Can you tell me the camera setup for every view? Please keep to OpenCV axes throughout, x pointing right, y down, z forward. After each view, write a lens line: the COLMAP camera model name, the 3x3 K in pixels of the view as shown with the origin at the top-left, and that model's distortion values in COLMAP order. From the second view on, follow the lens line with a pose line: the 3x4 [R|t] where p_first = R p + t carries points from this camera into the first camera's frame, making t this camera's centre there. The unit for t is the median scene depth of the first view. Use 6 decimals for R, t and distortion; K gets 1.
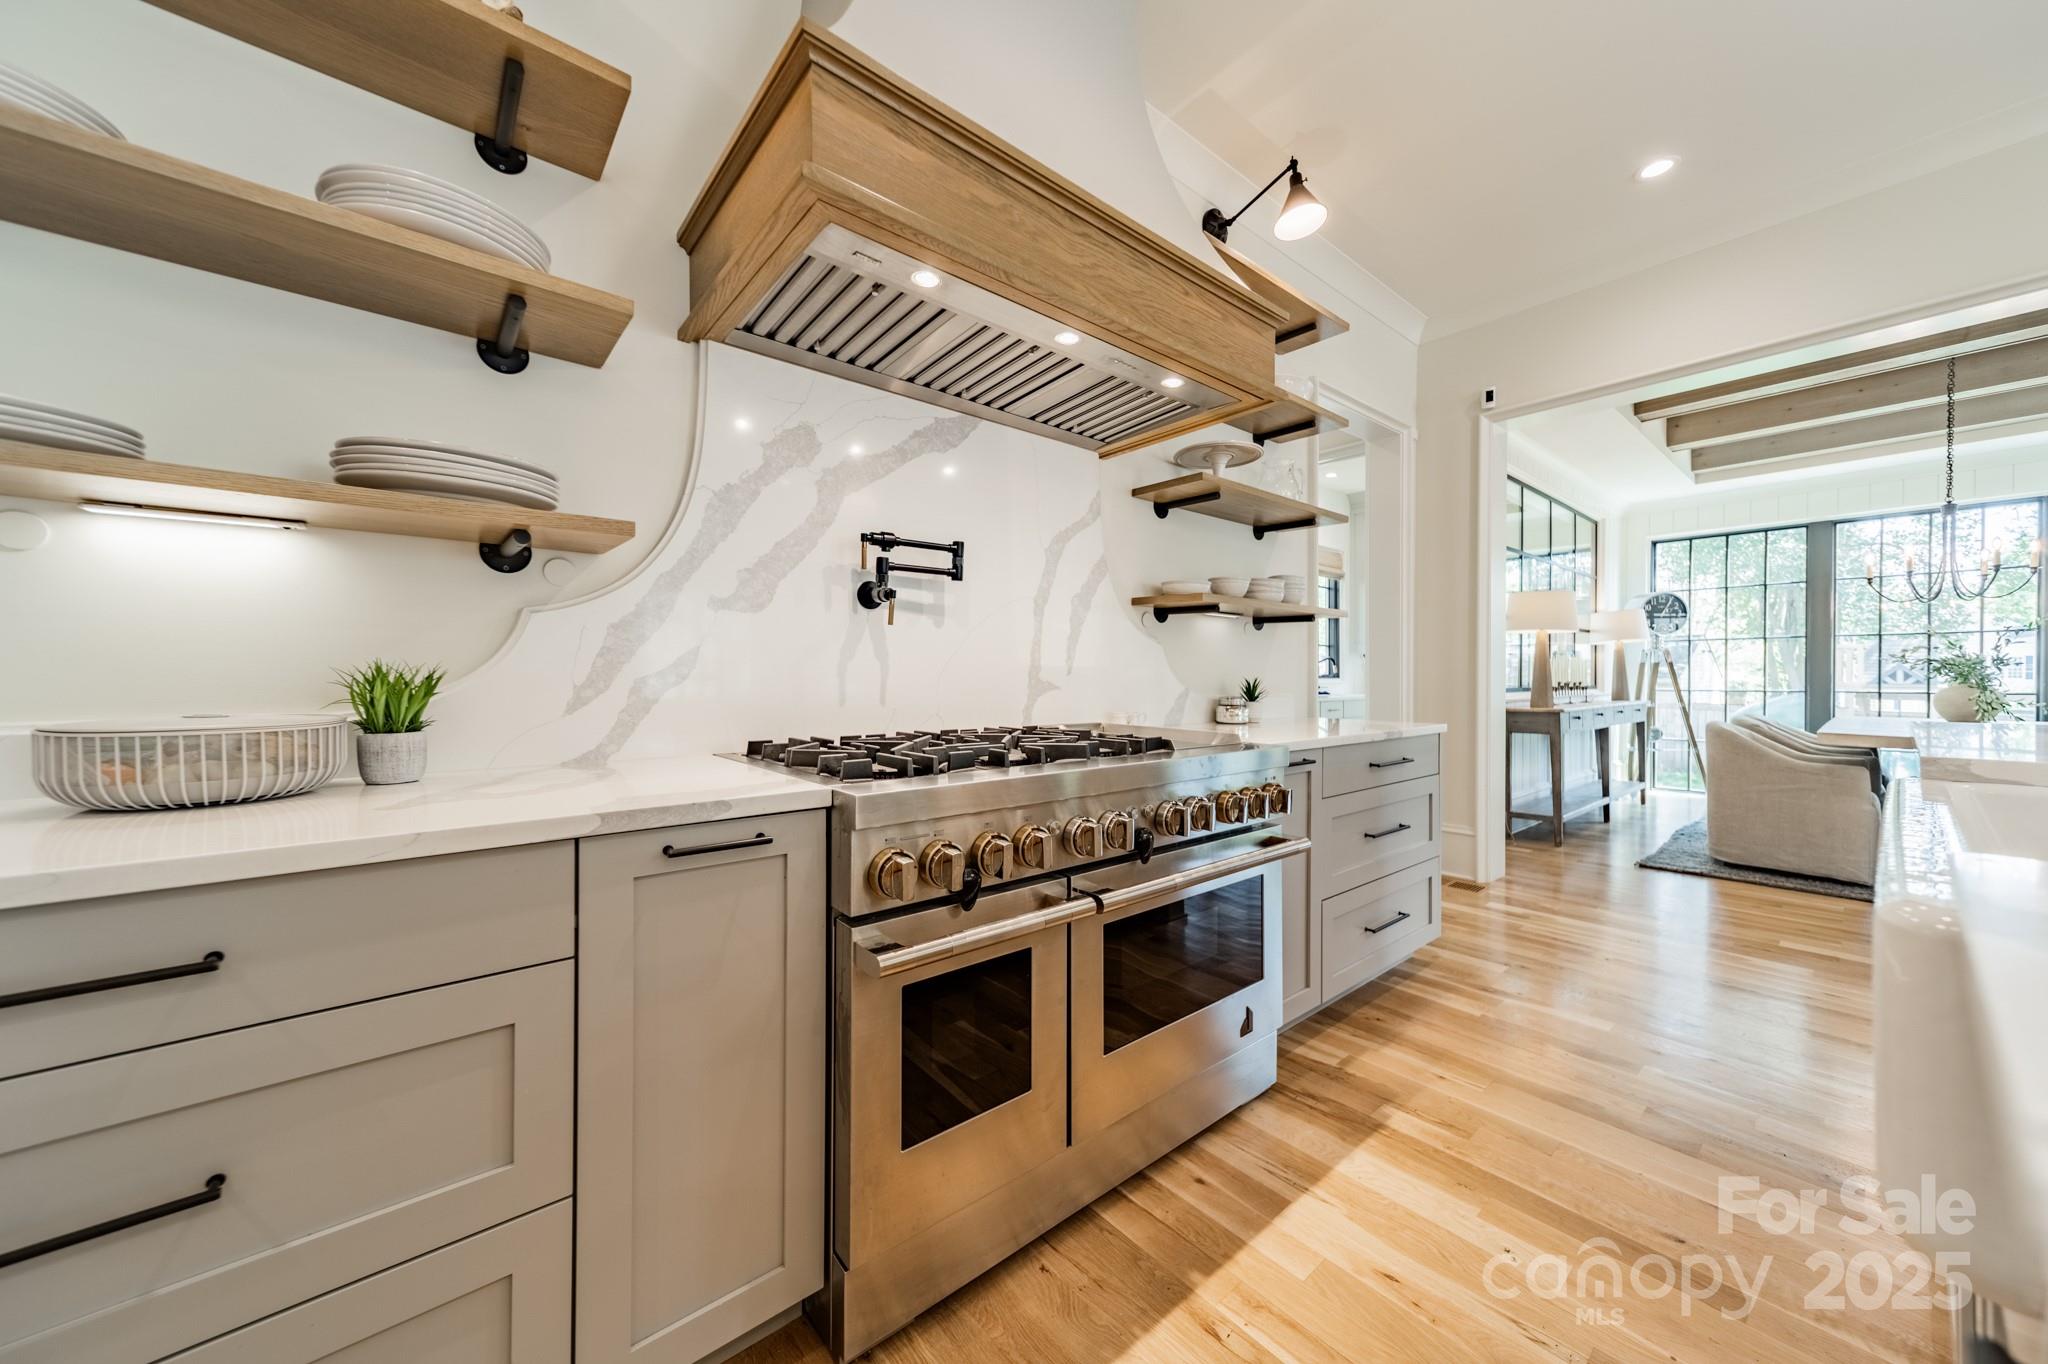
lens RADIAL K [[719.2, 0, 1029.8], [0, 719.2, 683.4], [0, 0, 1]] dist [0.007651, -0.000008]
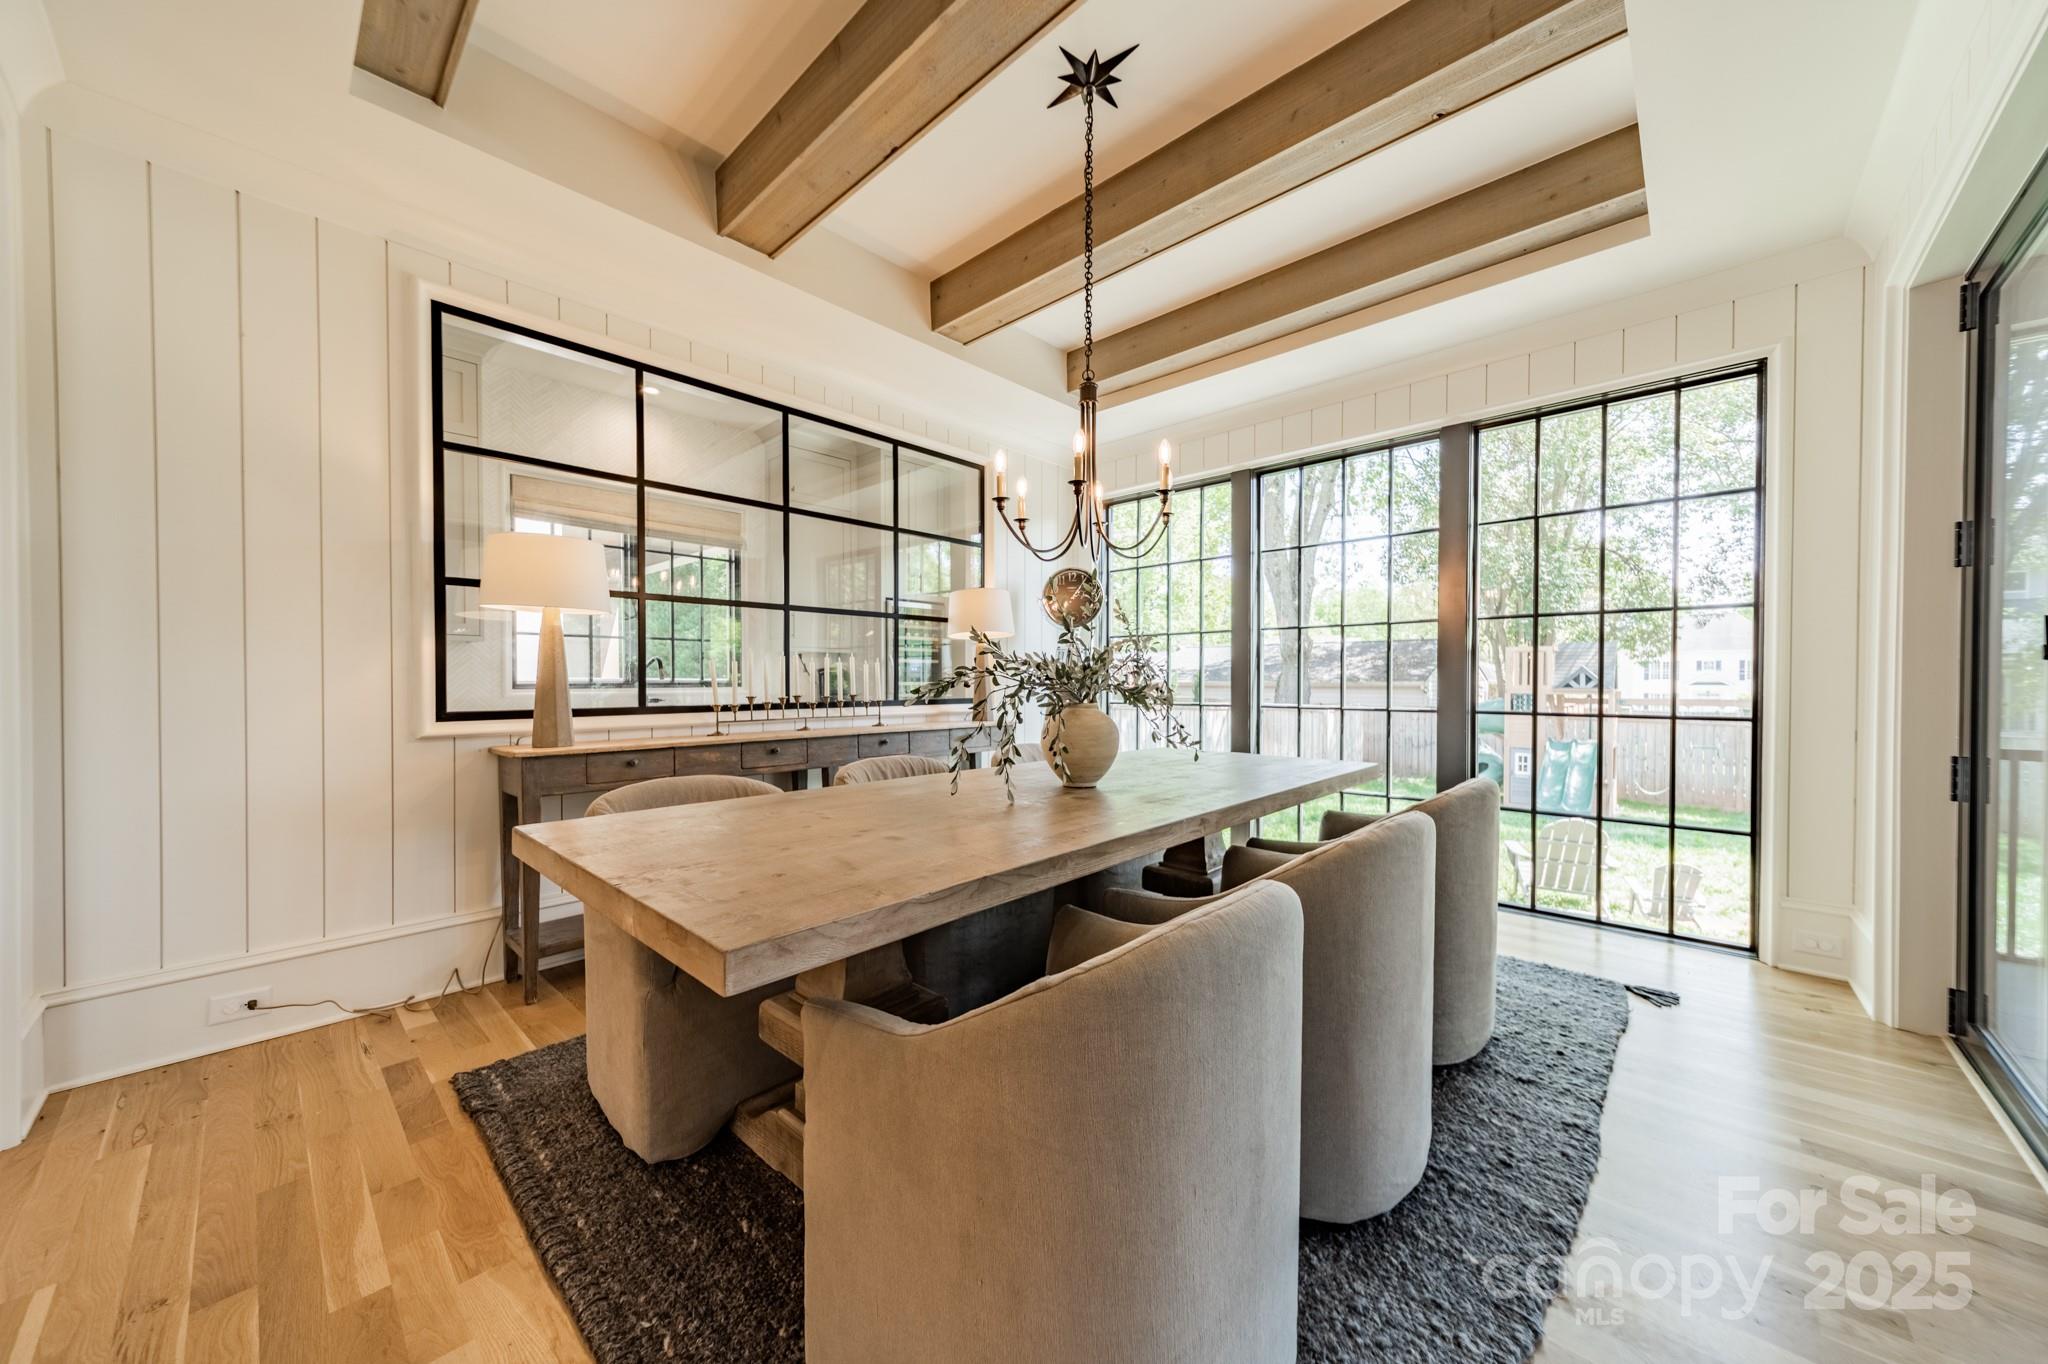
lens RADIAL K [[719.2, 0, 1029.8], [0, 719.2, 683.4], [0, 0, 1]] dist [0.007651, -0.000008]
pose [[0.992176, -0.000141, 0.124849, 2.394787], [0.000210, 1.000000, -0.000542, -0.034167], [-0.124849, 0.000564, 0.992176, 0.956852]]
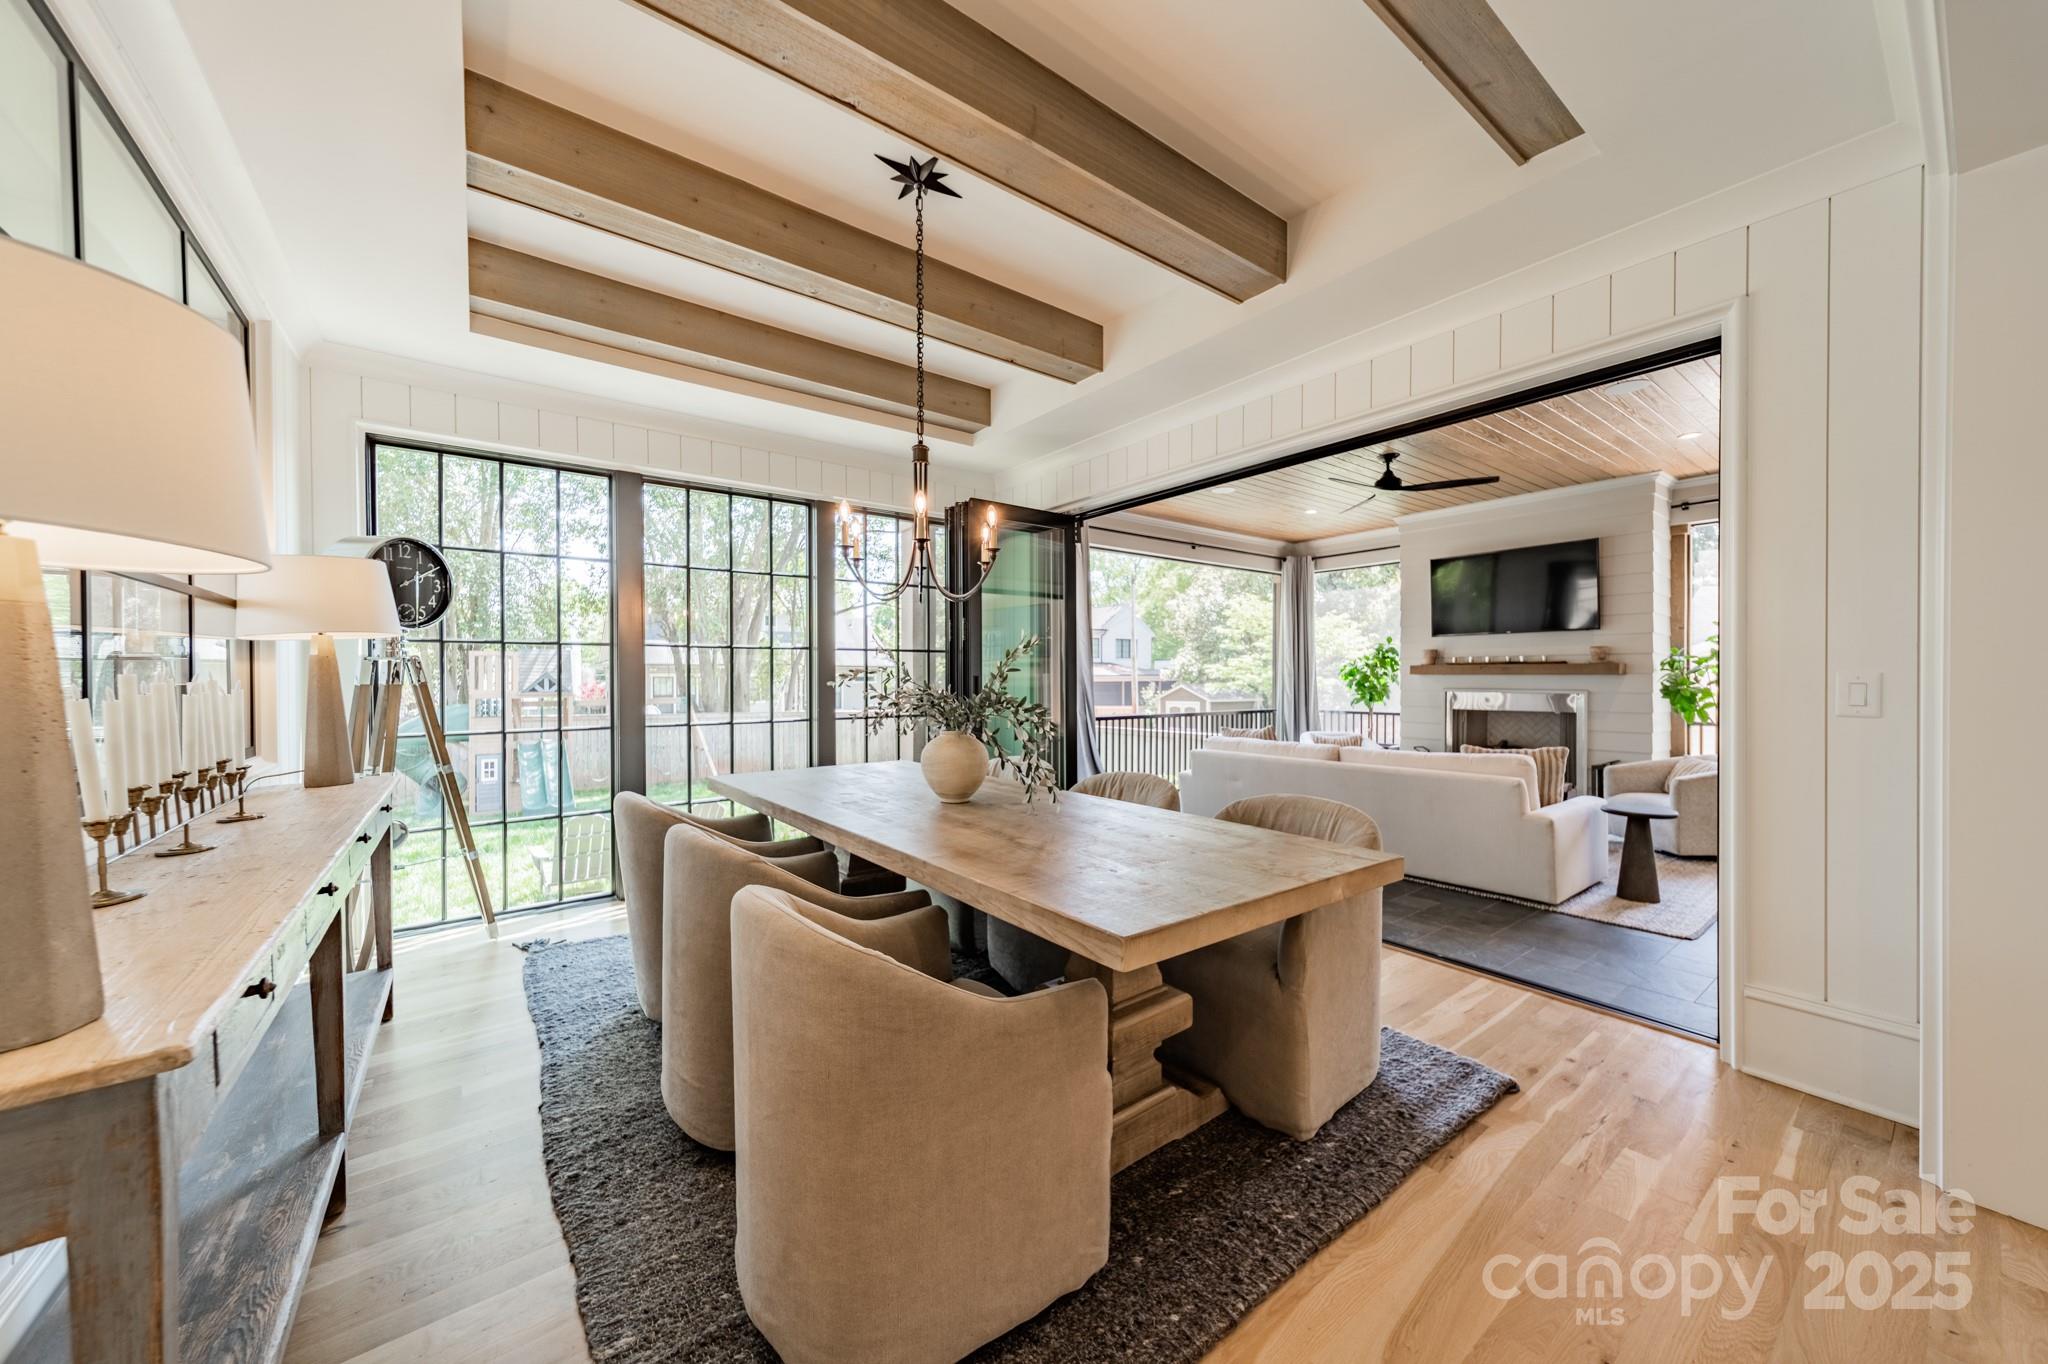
lens RADIAL K [[723.0, 0, 1019.8], [0, 723.0, 682.2], [0, 0, 1]] dist [0.000598, -0.000024]
pose [[0.053801, -0.007800, 0.998521, 1.345160], [0.010609, 0.999918, 0.007239, -0.094687], [-0.998495, 0.010204, 0.053880, 1.831867]]
